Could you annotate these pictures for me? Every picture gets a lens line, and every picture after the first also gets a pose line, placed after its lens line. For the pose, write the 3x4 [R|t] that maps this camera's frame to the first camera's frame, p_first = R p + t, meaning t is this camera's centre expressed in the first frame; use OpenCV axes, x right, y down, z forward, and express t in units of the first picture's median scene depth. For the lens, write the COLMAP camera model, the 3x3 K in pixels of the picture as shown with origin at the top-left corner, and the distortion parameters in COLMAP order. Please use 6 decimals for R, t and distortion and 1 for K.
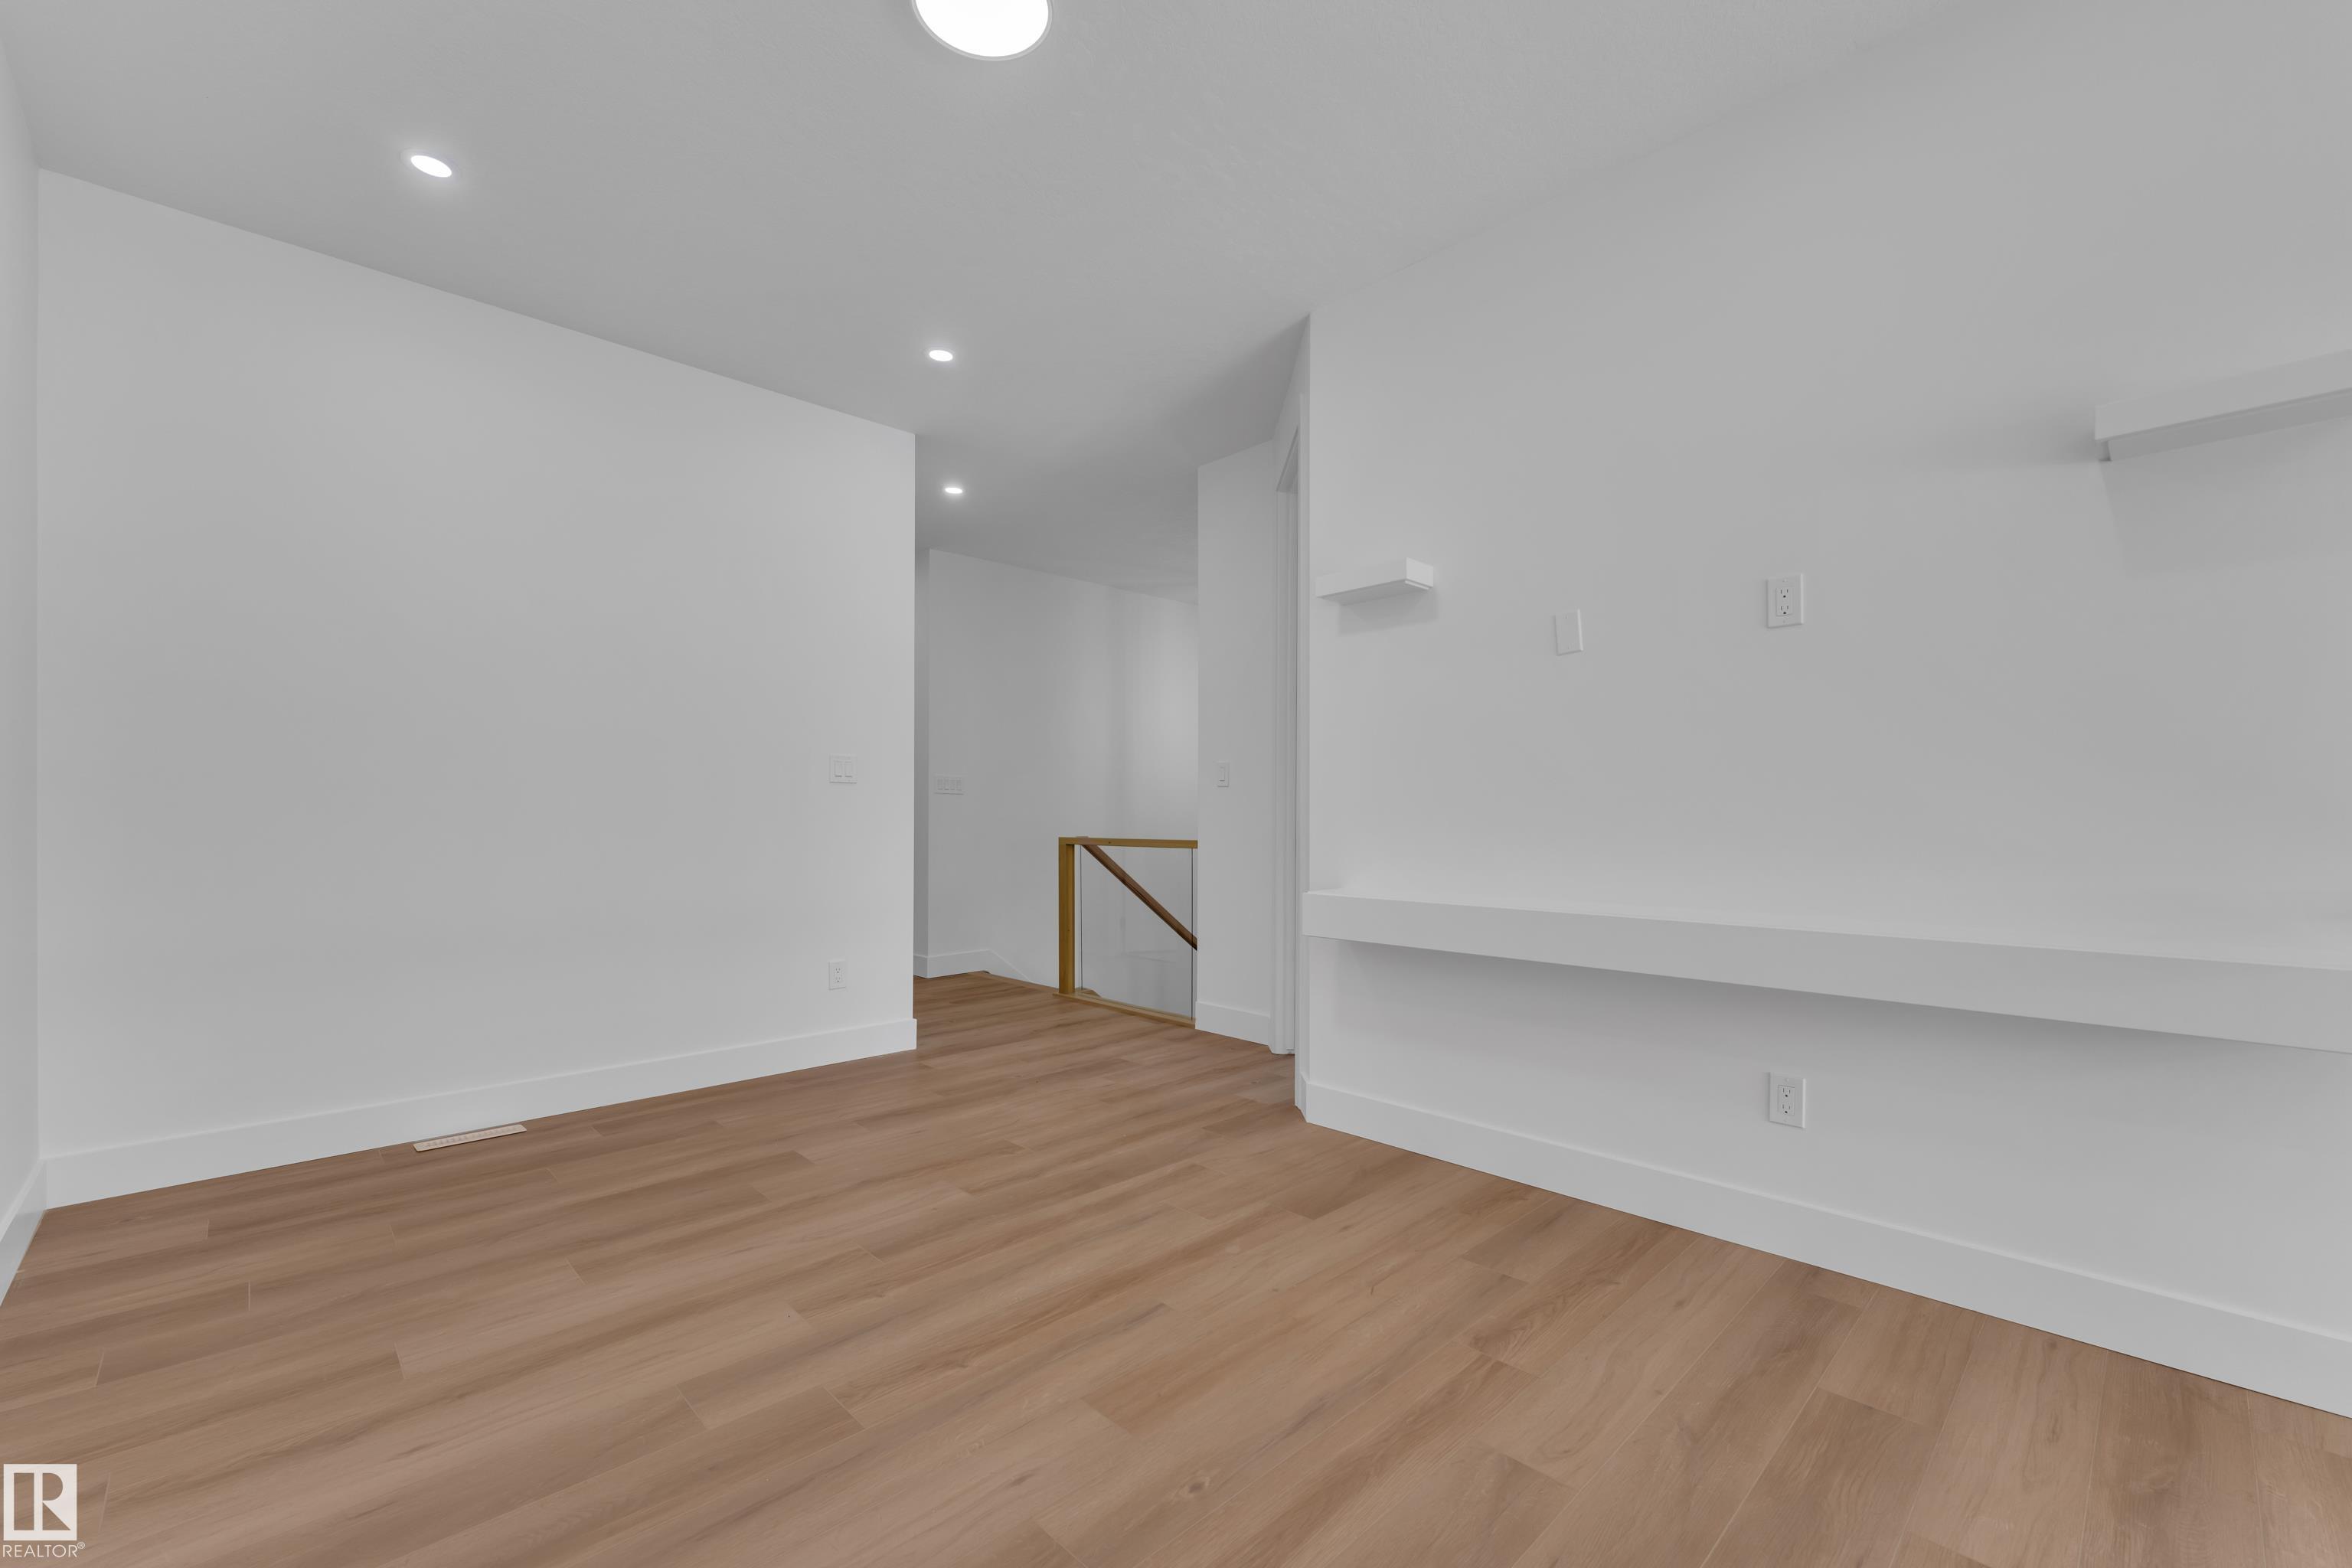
lens RADIAL K [[971.9, 0, 1176.9], [0, 971.9, 793.5], [0, 0, 1]] dist [0.002462, -0.000080]
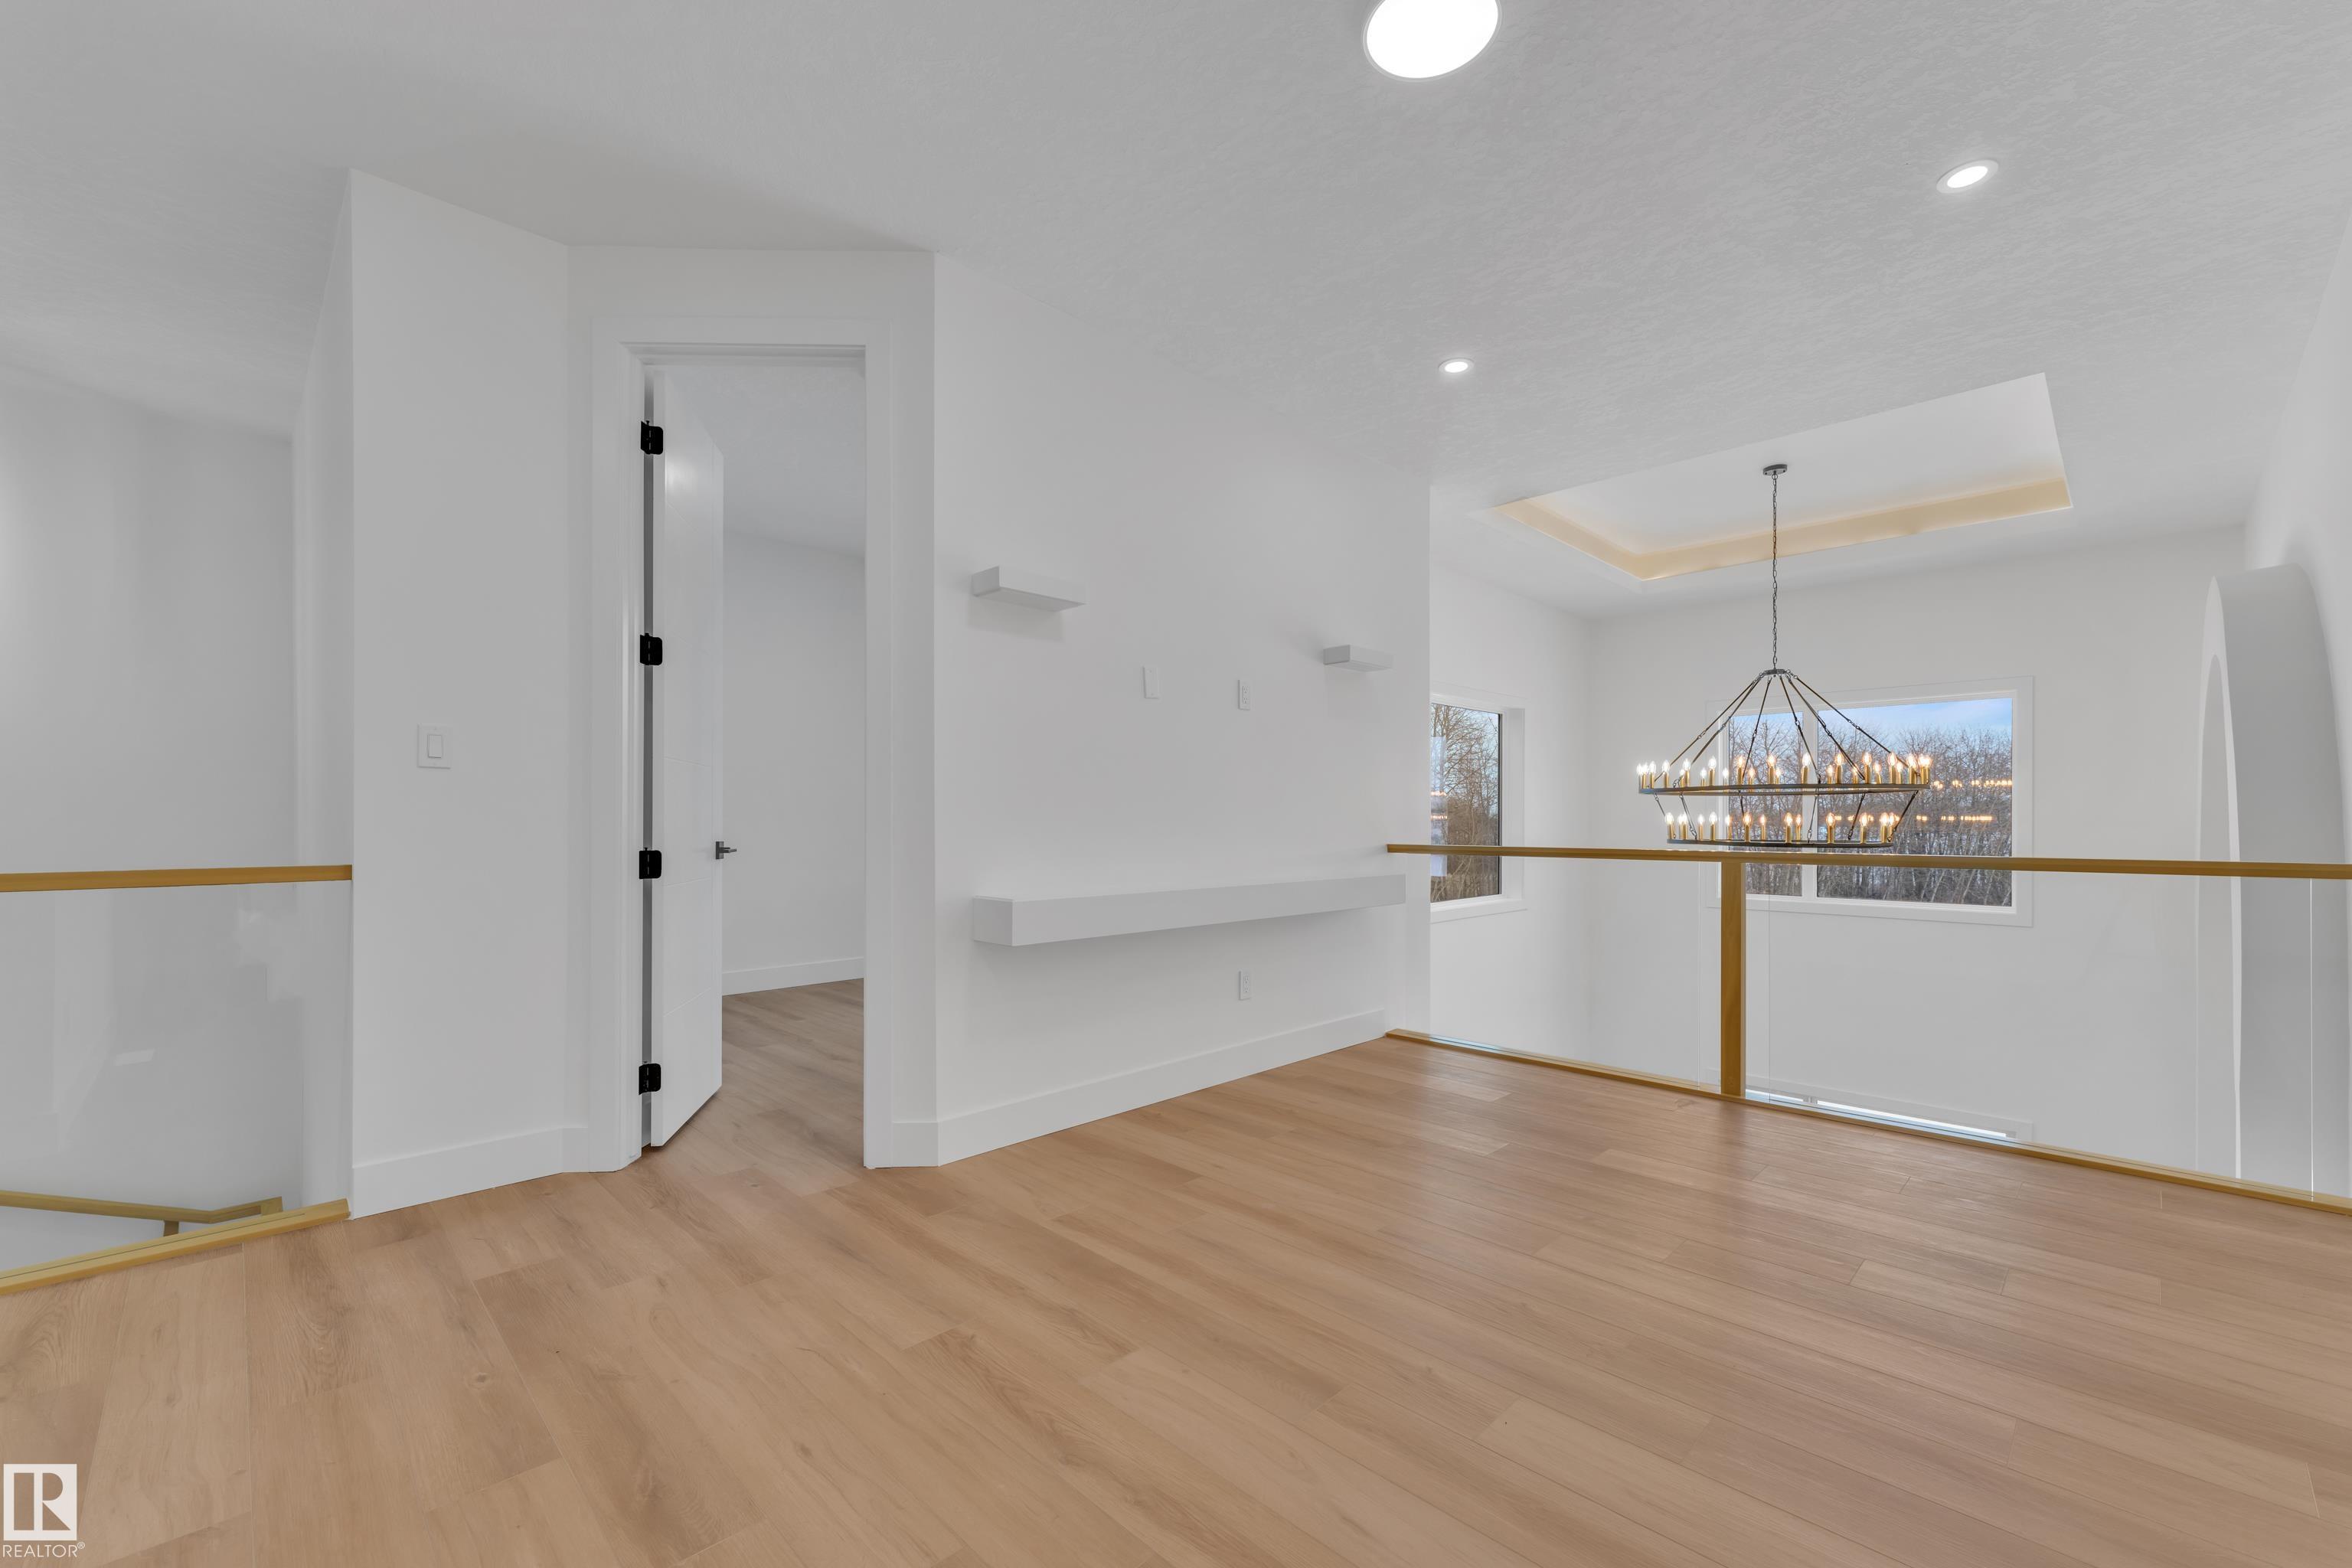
lens RADIAL K [[971.9, 0, 1176.9], [0, 971.9, 793.5], [0, 0, 1]] dist [0.002462, -0.000080]
pose [[-0.022070, 0.027710, 0.999372, -0.832340], [-0.022062, 0.999359, -0.028197, 0.021325], [-0.999513, -0.022670, -0.021445, 0.883256]]
